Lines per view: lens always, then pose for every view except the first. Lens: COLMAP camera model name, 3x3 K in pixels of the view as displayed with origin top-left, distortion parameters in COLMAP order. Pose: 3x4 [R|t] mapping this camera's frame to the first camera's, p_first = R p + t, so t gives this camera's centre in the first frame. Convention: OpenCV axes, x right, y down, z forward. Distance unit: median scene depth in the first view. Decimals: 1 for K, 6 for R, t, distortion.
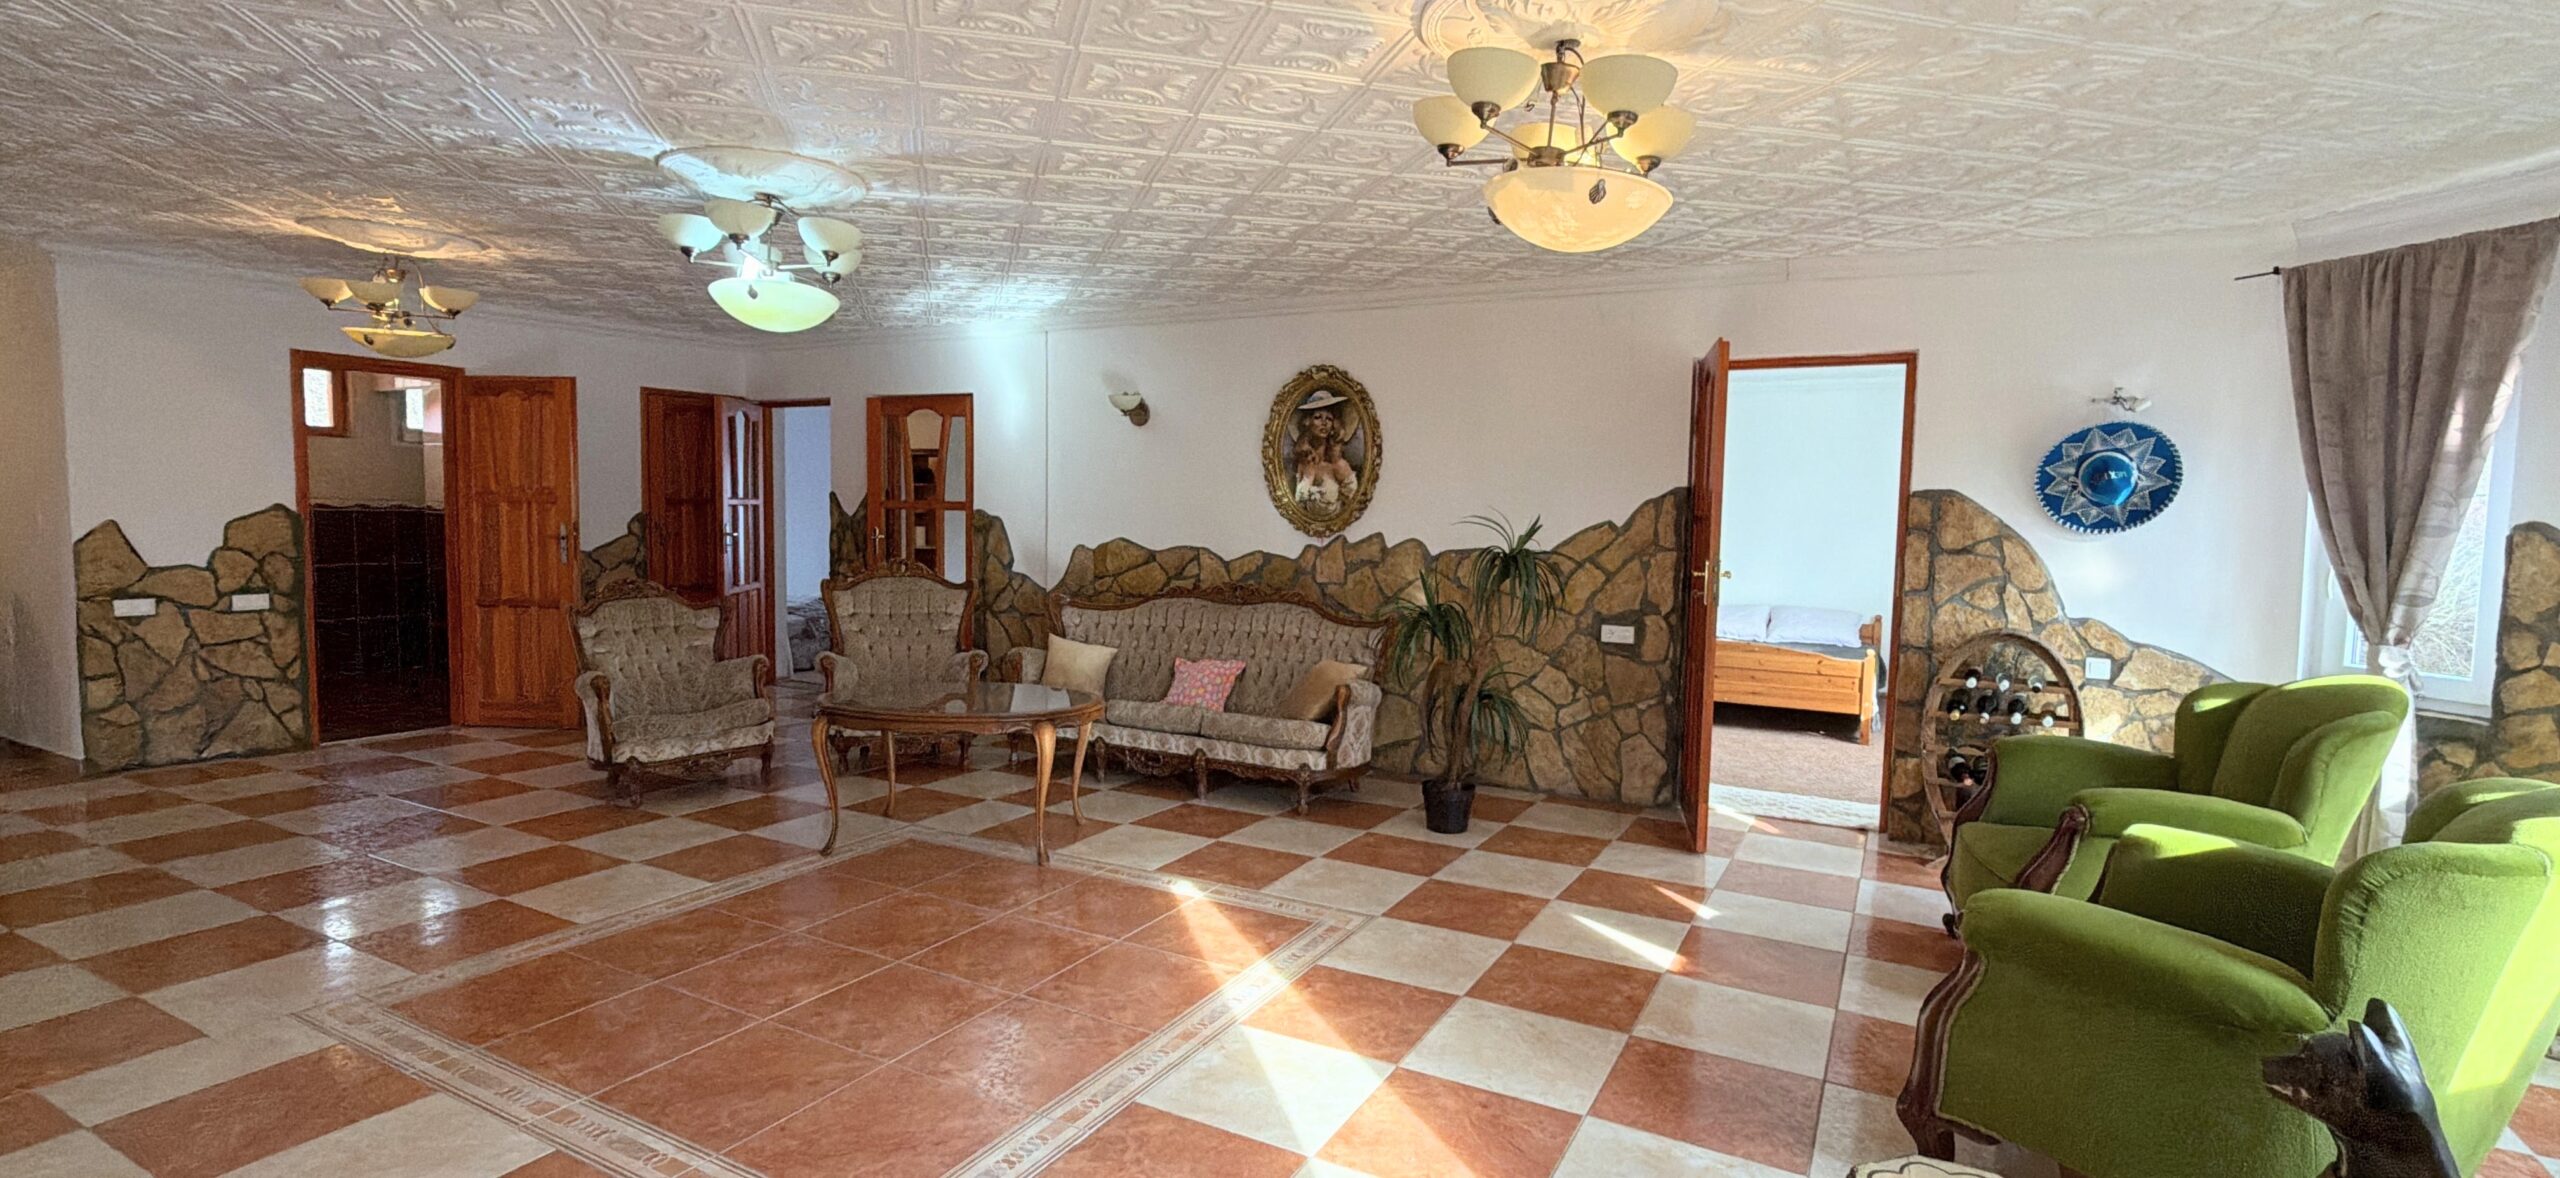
lens RADIAL K [[1163.2, 0, 1293.5], [0, 1163.2, 587.9], [0, 0, 1]] dist [0.001563, -0.001098]
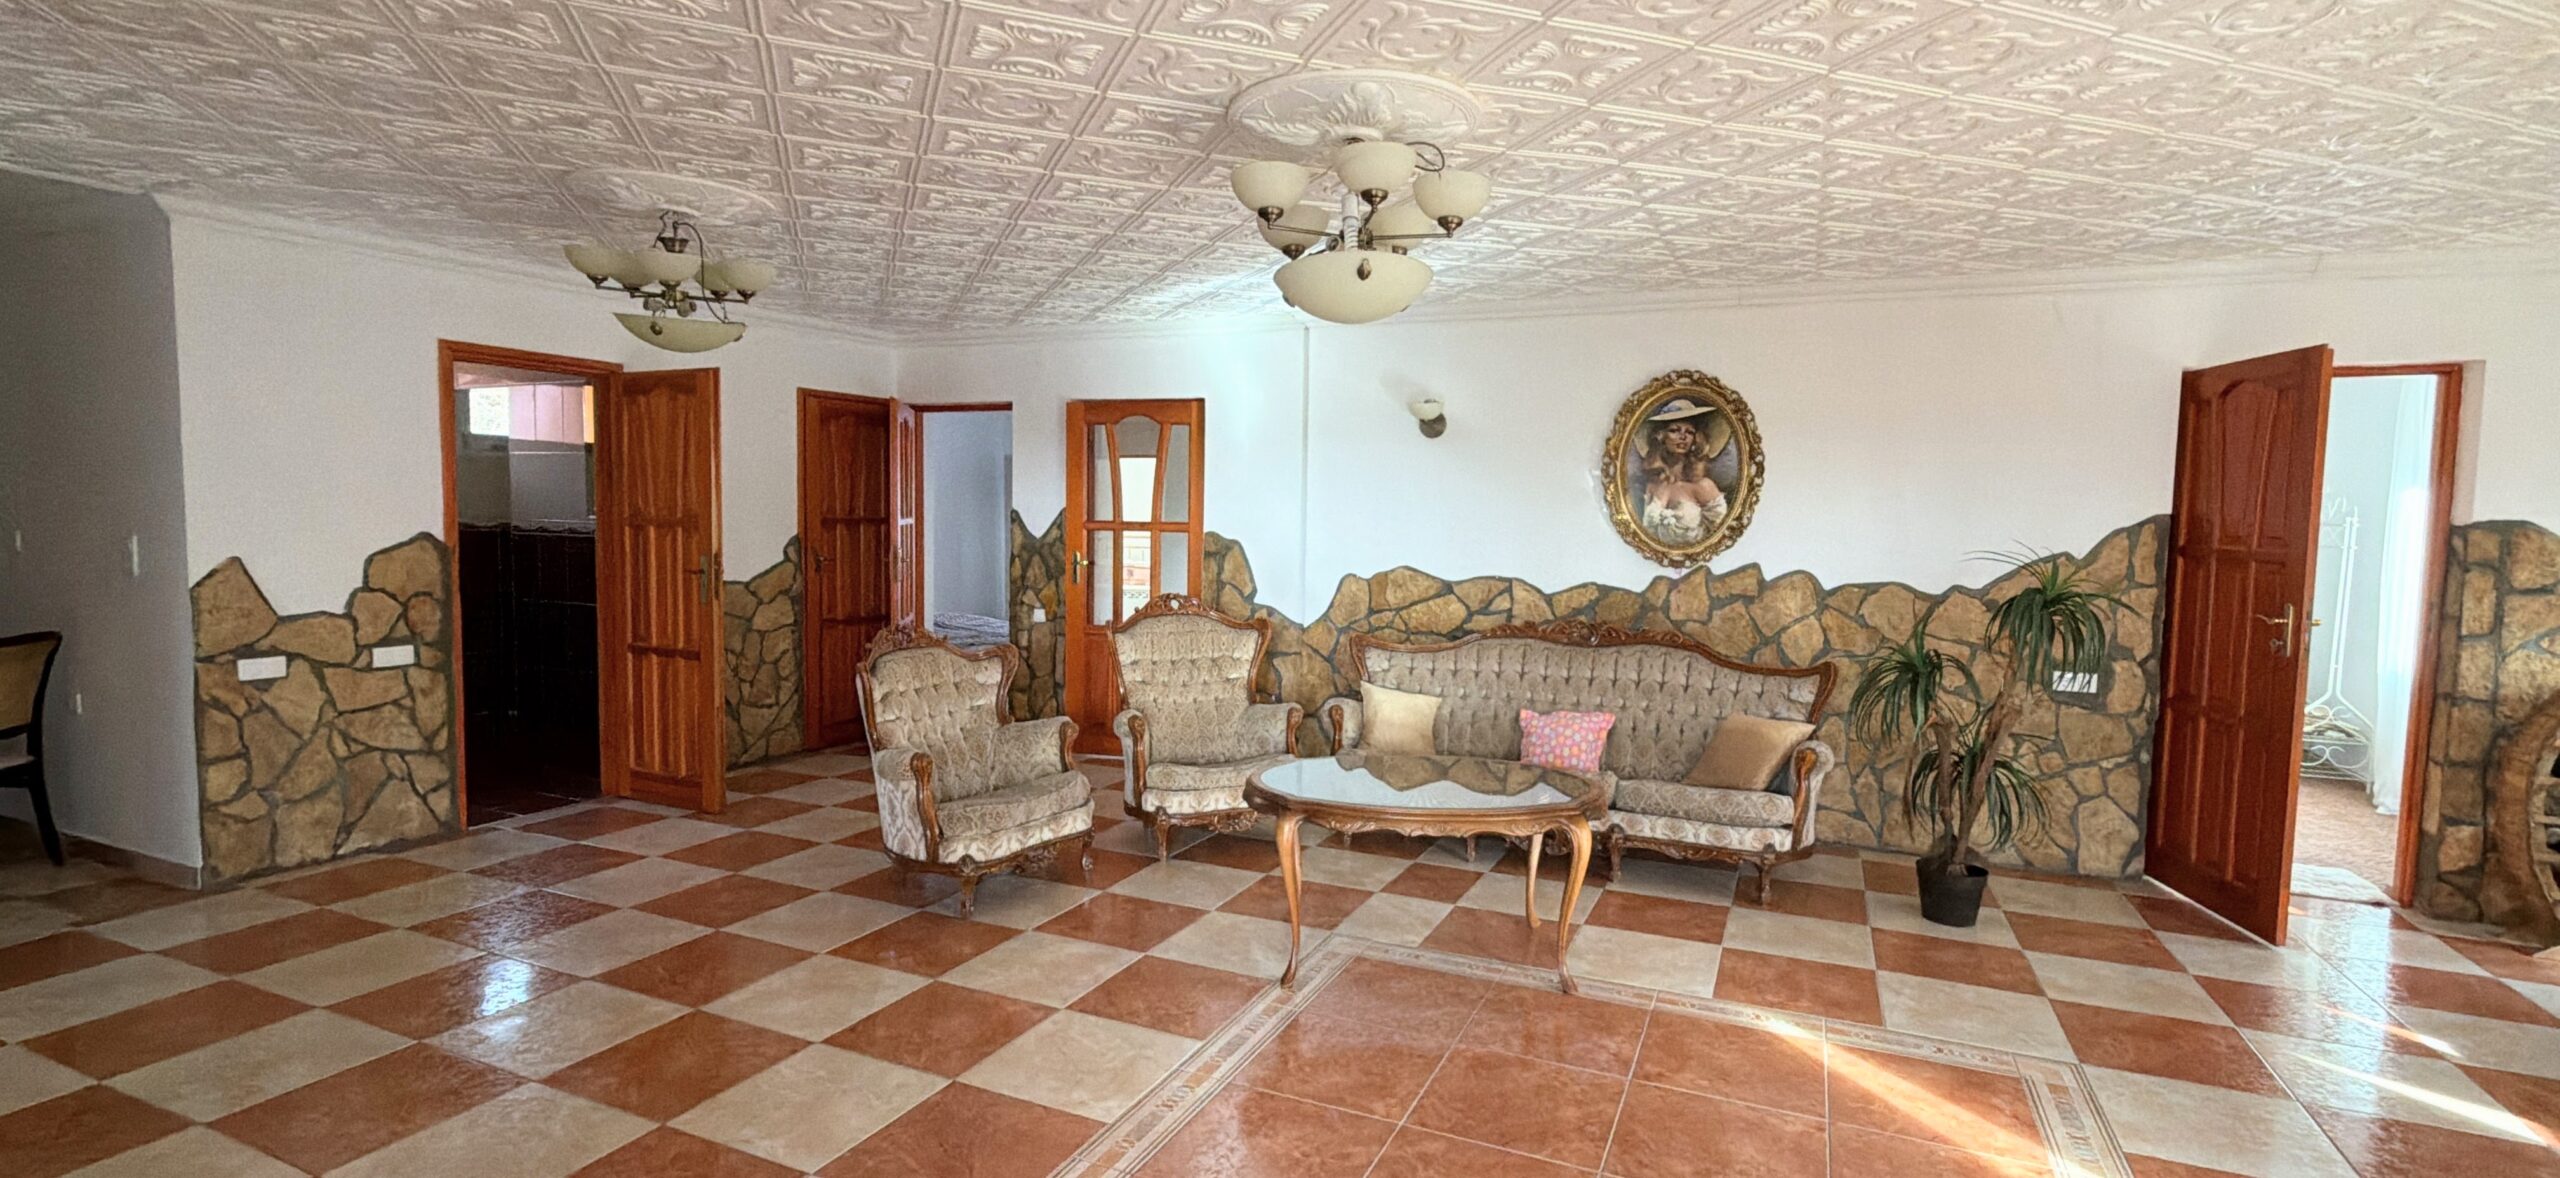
lens RADIAL K [[1163.2, 0, 1288.0], [0, 1163.2, 596.8], [0, 0, 1]] dist [0.001563, -0.001098]
pose [[0.997117, -0.006142, 0.075624, -0.354270], [0.005460, 0.999943, 0.009217, -0.033512], [-0.075677, -0.008777, 0.997094, 0.163516]]
